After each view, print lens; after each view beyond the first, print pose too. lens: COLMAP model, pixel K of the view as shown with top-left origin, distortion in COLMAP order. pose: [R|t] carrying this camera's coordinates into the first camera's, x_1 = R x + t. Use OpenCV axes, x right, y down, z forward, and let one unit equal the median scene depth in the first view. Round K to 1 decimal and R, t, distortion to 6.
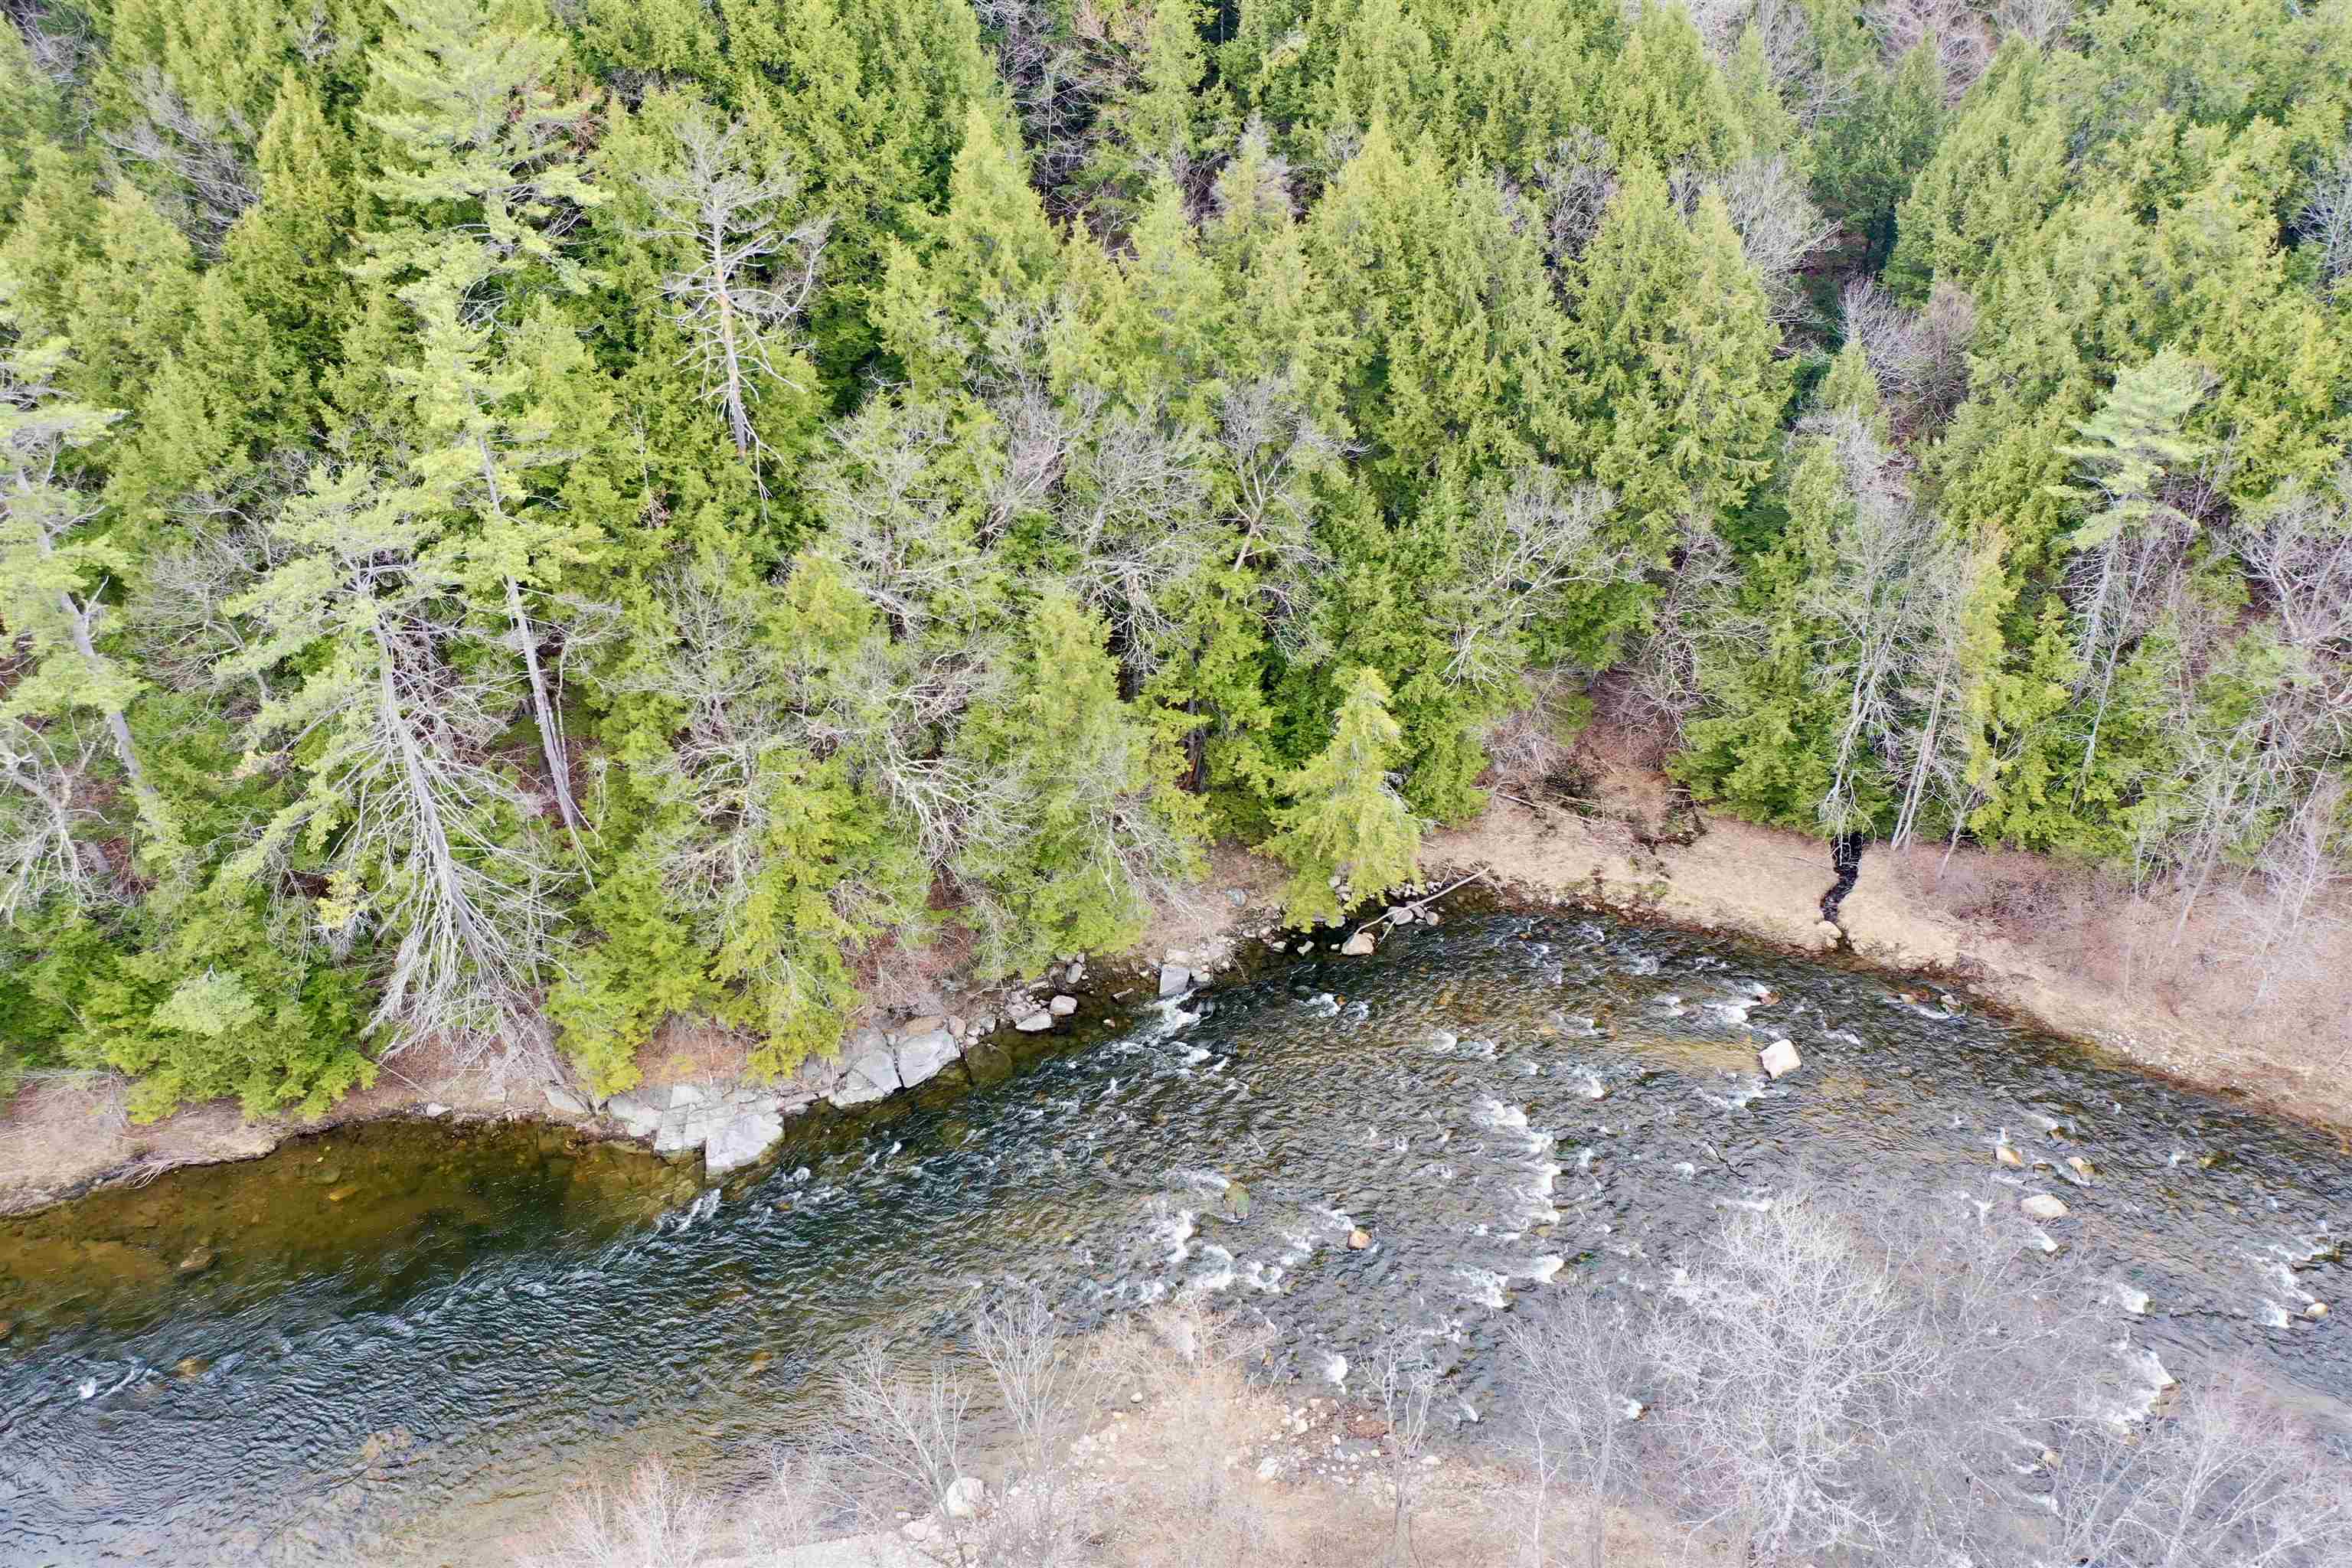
lens RADIAL K [[1860.2, 0, 1178.6], [0, 1860.2, 765.8], [0, 0, 1]] dist [0.001368, -0.000354]
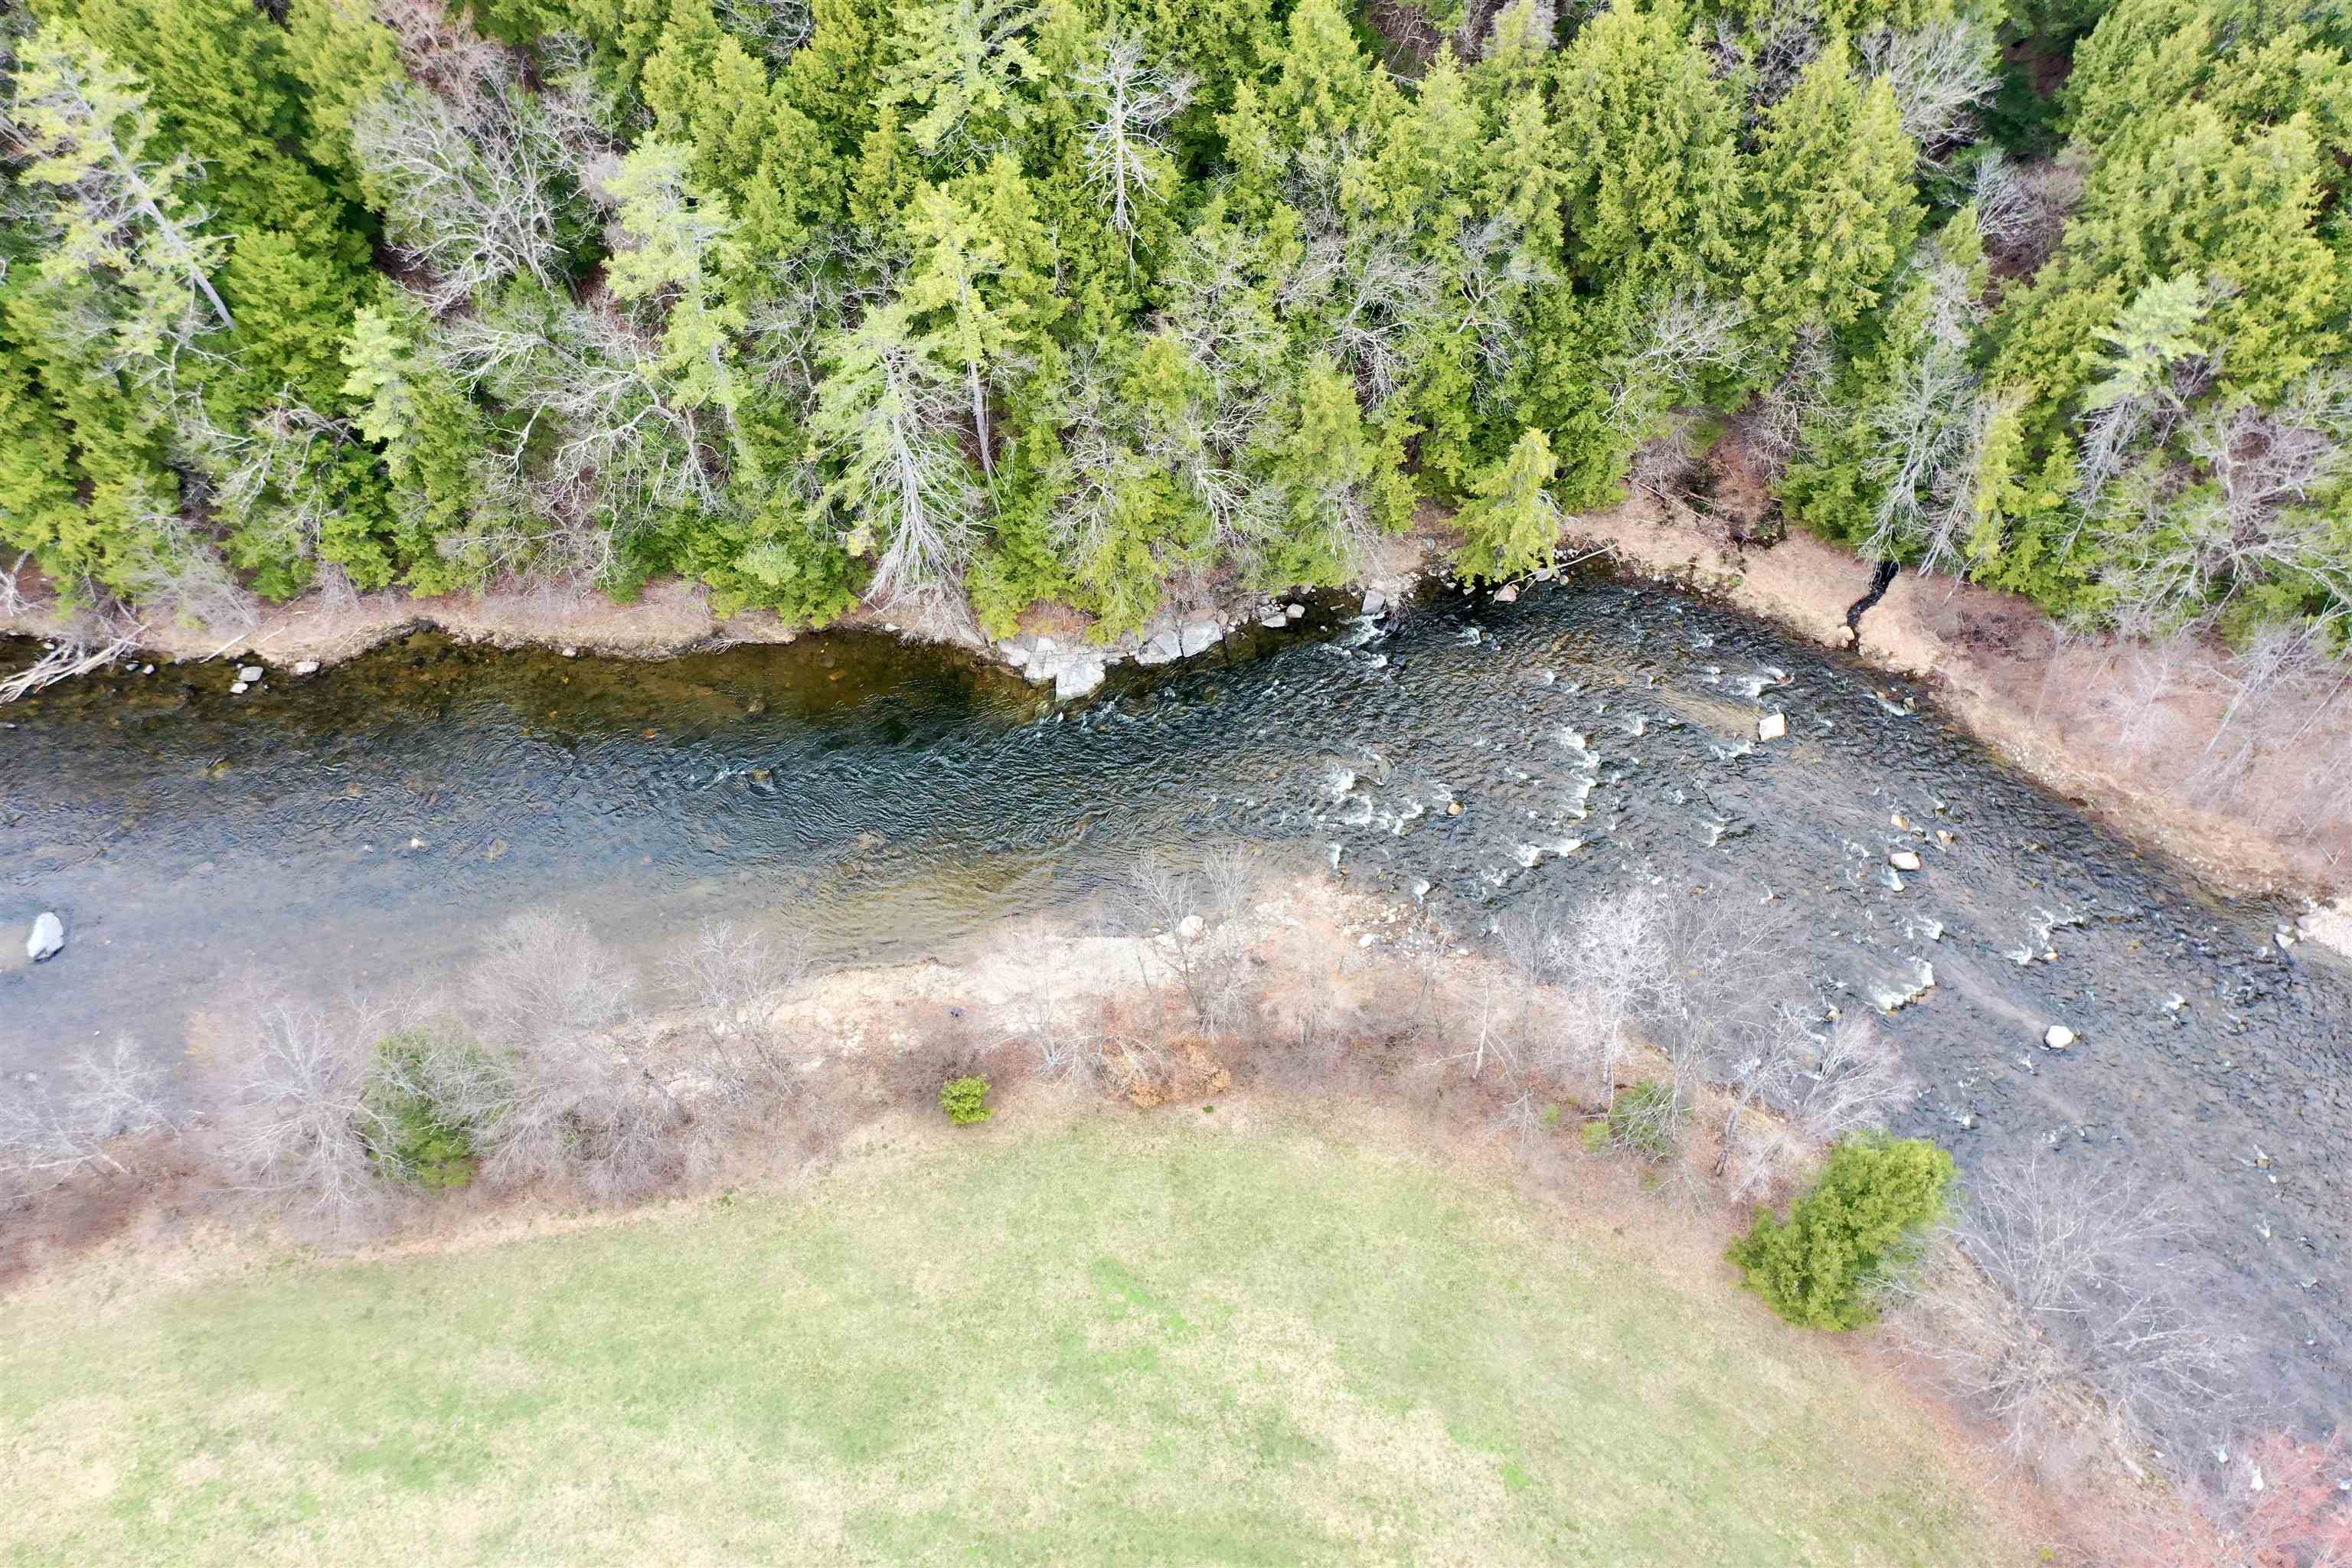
lens RADIAL K [[1860.2, 0, 1182.4], [0, 1860.2, 778.3], [0, 0, 1]] dist [0.001368, -0.000354]
pose [[0.979917, 0.161200, -0.117378, 0.047342], [-0.106040, 0.919762, 0.377880, -0.313567], [0.168874, -0.357845, 0.918384, -0.443084]]
